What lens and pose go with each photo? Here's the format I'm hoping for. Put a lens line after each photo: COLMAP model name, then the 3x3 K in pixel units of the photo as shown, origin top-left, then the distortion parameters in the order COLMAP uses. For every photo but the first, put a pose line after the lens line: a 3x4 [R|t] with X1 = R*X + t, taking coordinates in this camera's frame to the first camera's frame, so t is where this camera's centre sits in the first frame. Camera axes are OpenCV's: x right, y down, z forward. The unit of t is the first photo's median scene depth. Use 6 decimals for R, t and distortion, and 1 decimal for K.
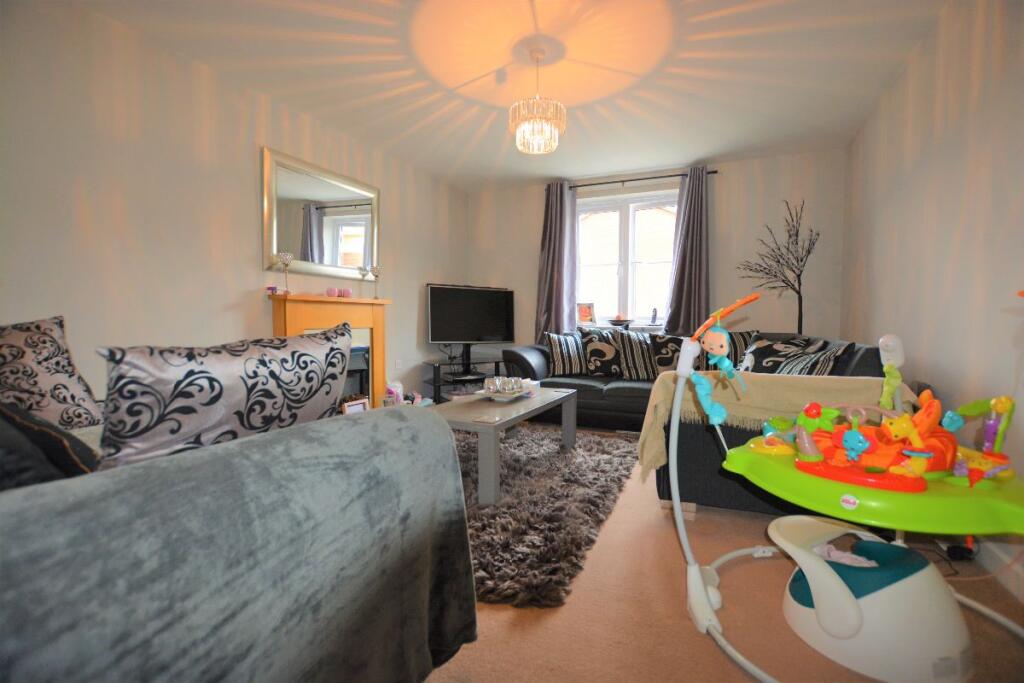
lens RADIAL K [[446.3, 0, 514.2], [0, 446.3, 348.3], [0, 0, 1]] dist [-0.048189, 0.000302]
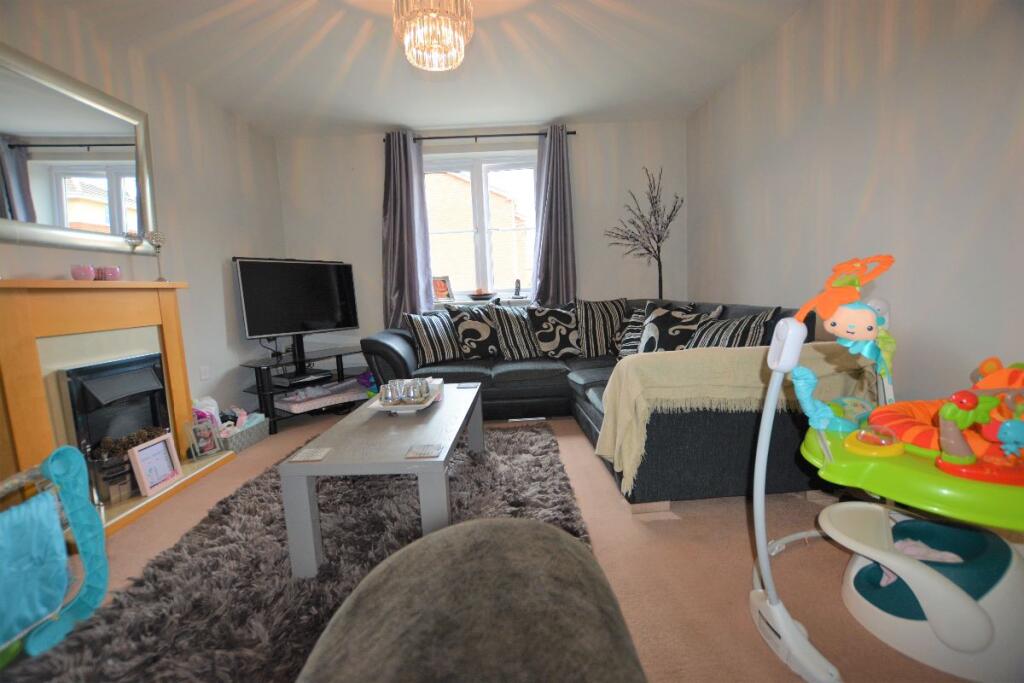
lens RADIAL K [[455.1, 0, 512.0], [0, 455.1, 341.5], [0, 0, 1]] dist [-0.026627, -0.000032]
pose [[0.909157, -0.089725, 0.406674, -0.103684], [0.072169, 0.995685, 0.058339, -0.019546], [-0.410154, -0.023690, 0.911709, 0.153265]]
